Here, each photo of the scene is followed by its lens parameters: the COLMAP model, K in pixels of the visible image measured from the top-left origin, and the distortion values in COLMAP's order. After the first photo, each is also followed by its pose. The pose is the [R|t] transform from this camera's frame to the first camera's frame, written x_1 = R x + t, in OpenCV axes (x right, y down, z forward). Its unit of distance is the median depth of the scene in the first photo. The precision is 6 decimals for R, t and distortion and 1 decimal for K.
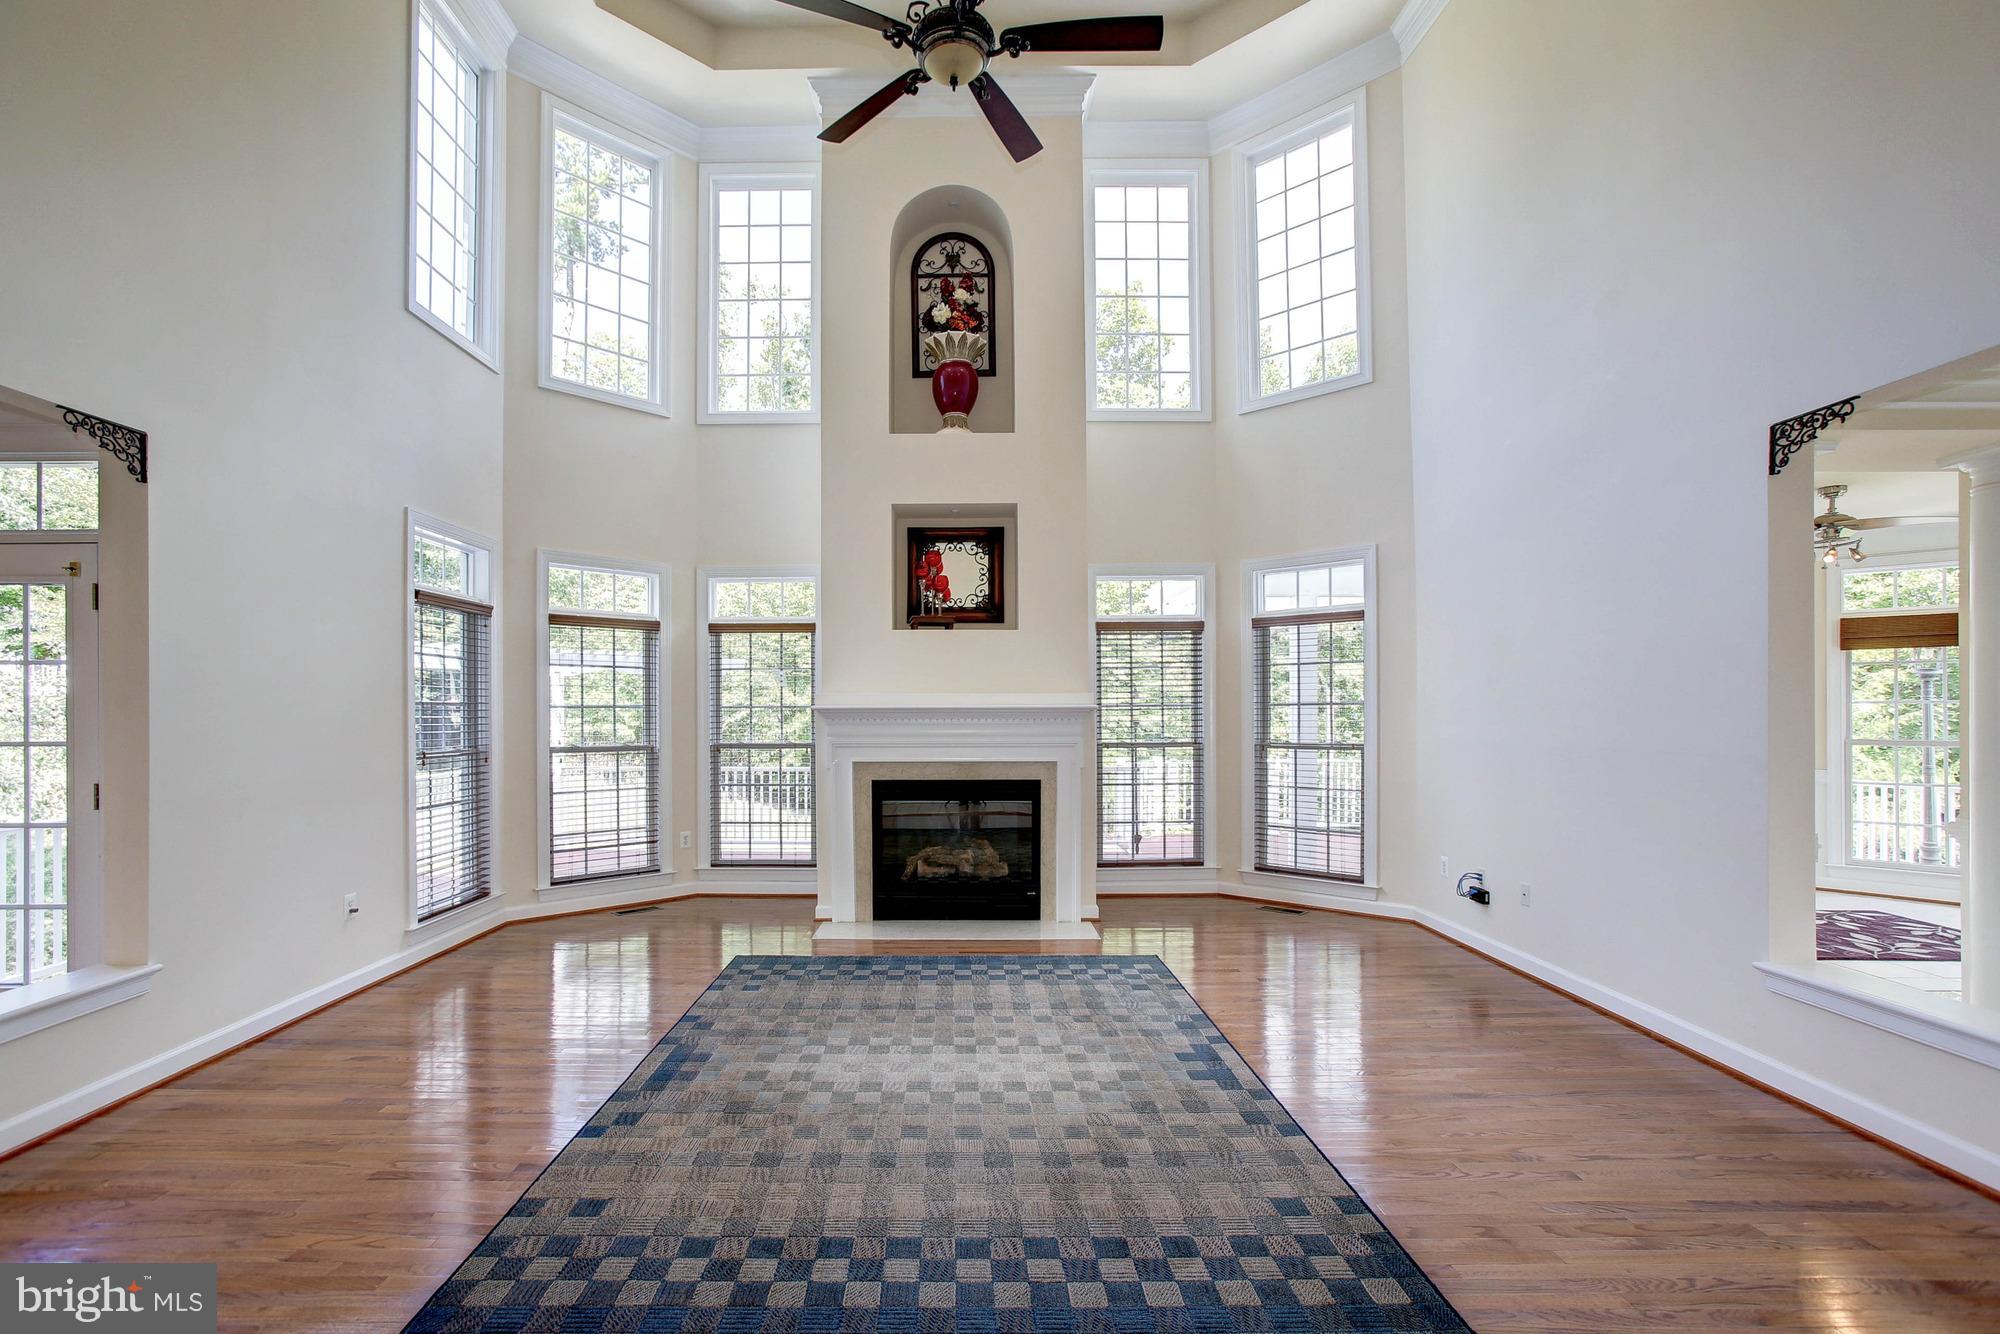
lens RADIAL K [[1544.2, 0, 993.5], [0, 1544.2, 709.7], [0, 0, 1]] dist [-0.056912, -0.000634]
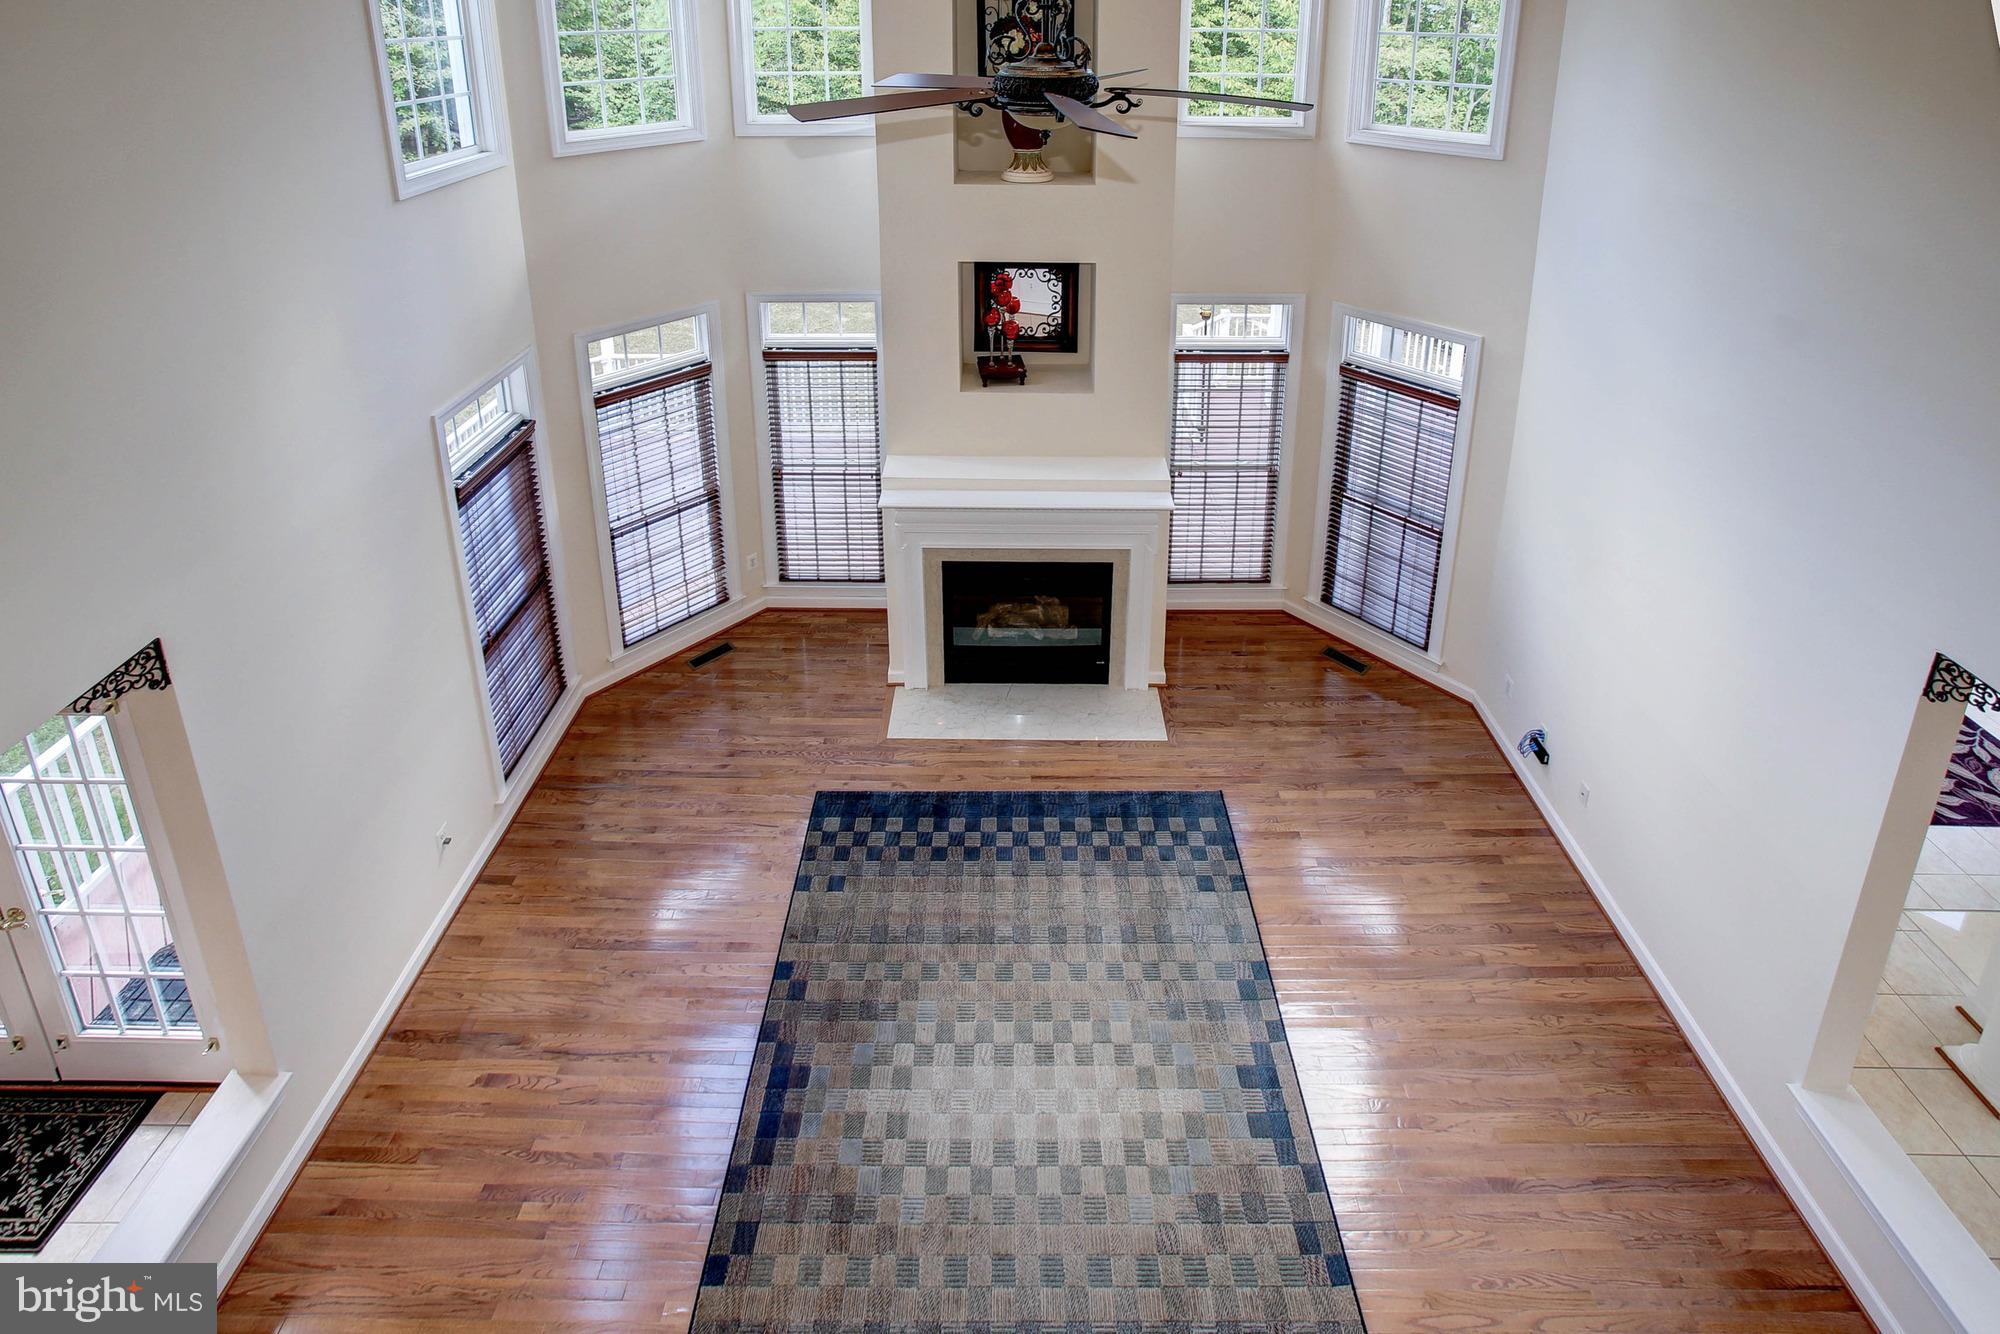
lens RADIAL K [[1529.3, 0, 1059.2], [0, 1529.3, 667.0], [0, 0, 1]] dist [-0.006567, -0.001722]
pose [[0.999875, 0.011012, 0.011323, -0.013995], [-0.014639, 0.915268, 0.402580, -0.284982], [-0.005930, -0.402696, 0.915315, 0.077002]]
